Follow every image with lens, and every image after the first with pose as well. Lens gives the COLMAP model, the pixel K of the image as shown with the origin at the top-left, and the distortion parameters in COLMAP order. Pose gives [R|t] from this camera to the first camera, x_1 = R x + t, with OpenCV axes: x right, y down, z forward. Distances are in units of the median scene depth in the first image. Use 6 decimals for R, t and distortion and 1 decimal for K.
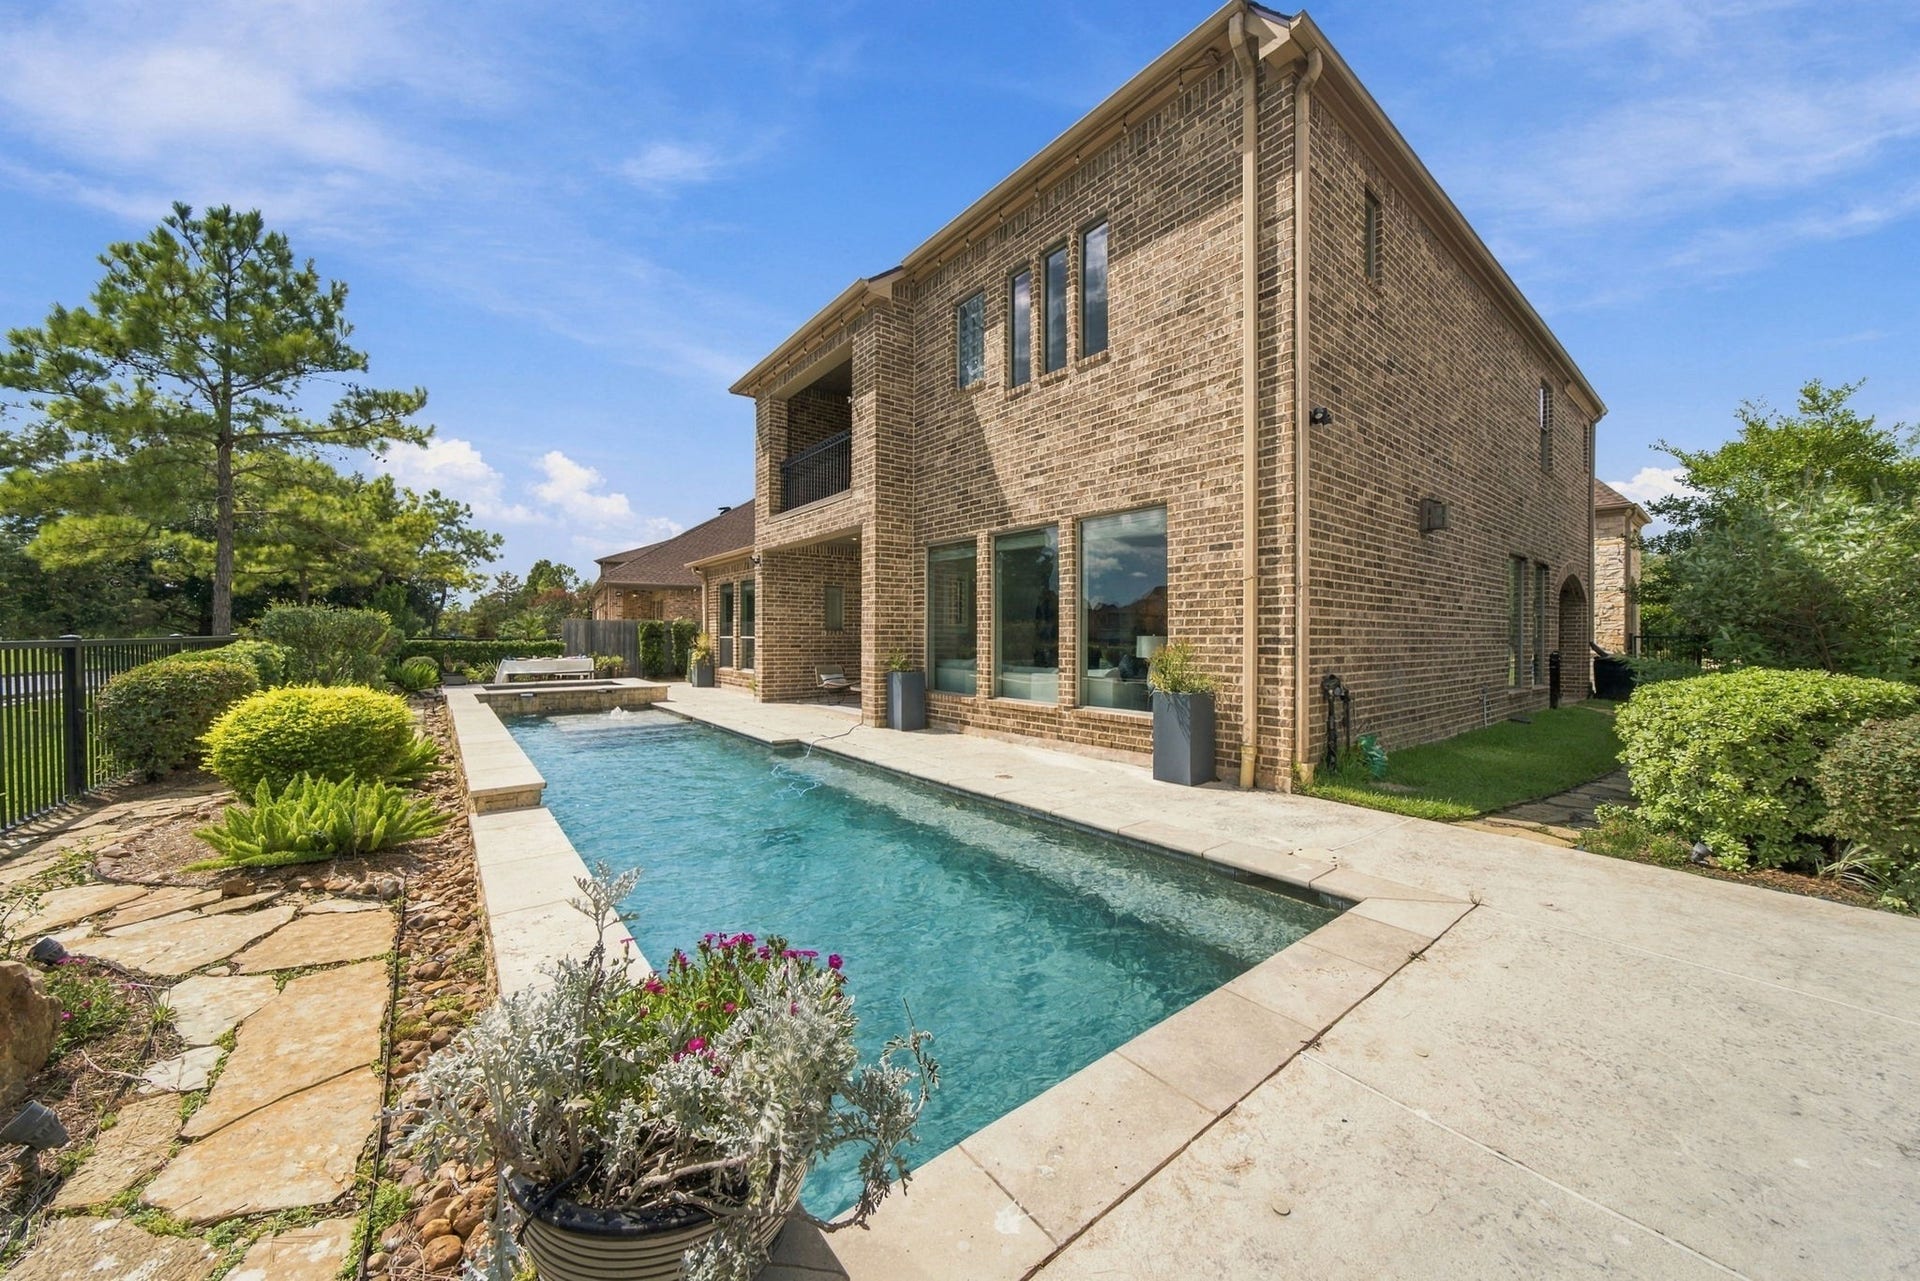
lens RADIAL K [[647.8, 0, 946.8], [0, 647.8, 639.5], [0, 0, 1]] dist [0.002349, 0.000096]
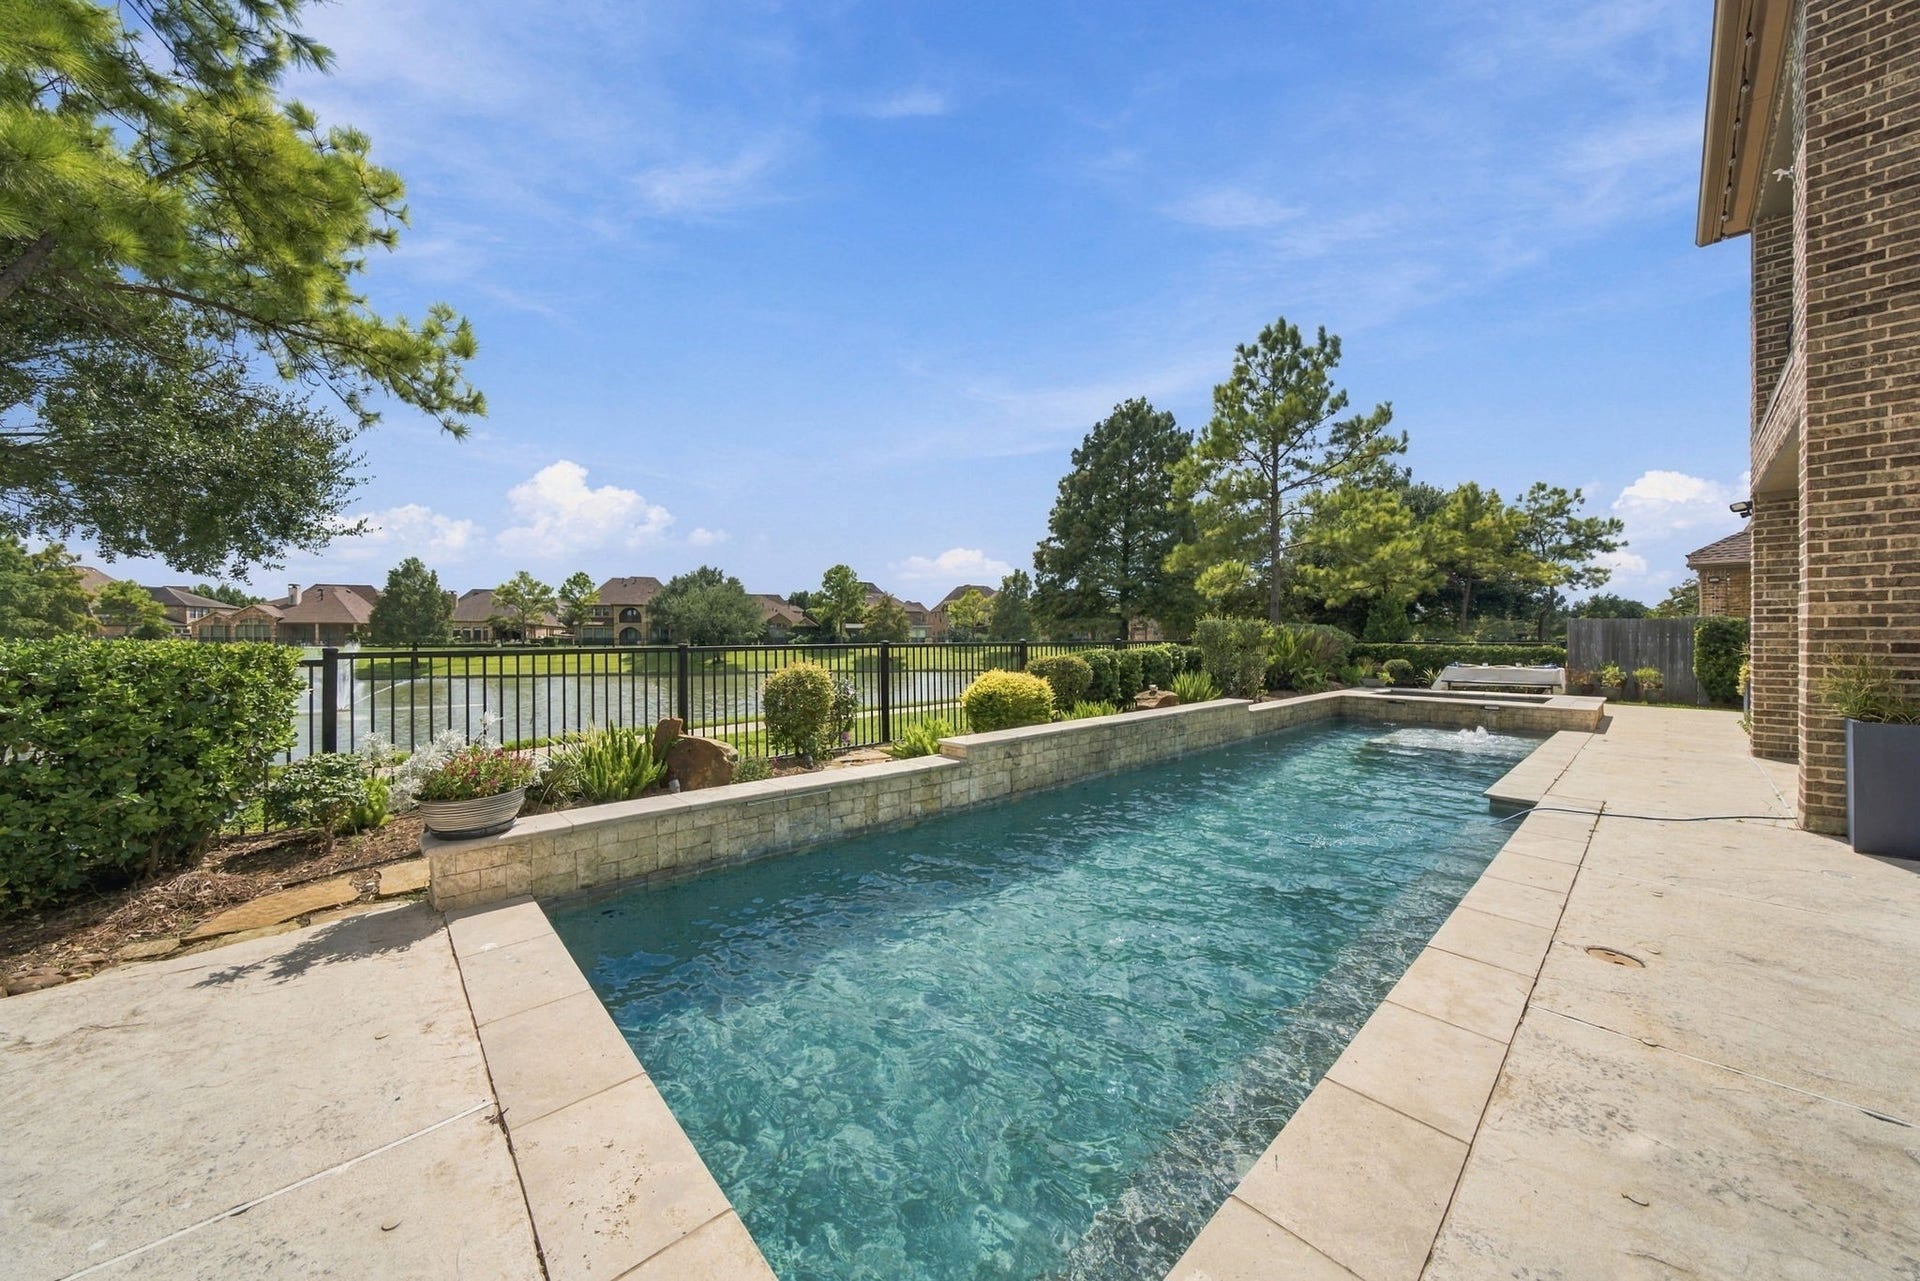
lens RADIAL K [[665.2, 0, 948.5], [0, 665.2, 639.0], [0, 0, 1]] dist [0.001303, 0.000038]
pose [[0.070399, -0.002899, -0.997515, 0.271187], [-0.006536, 0.999973, -0.003367, 0.002221], [0.997498, 0.006757, 0.070378, 0.281296]]
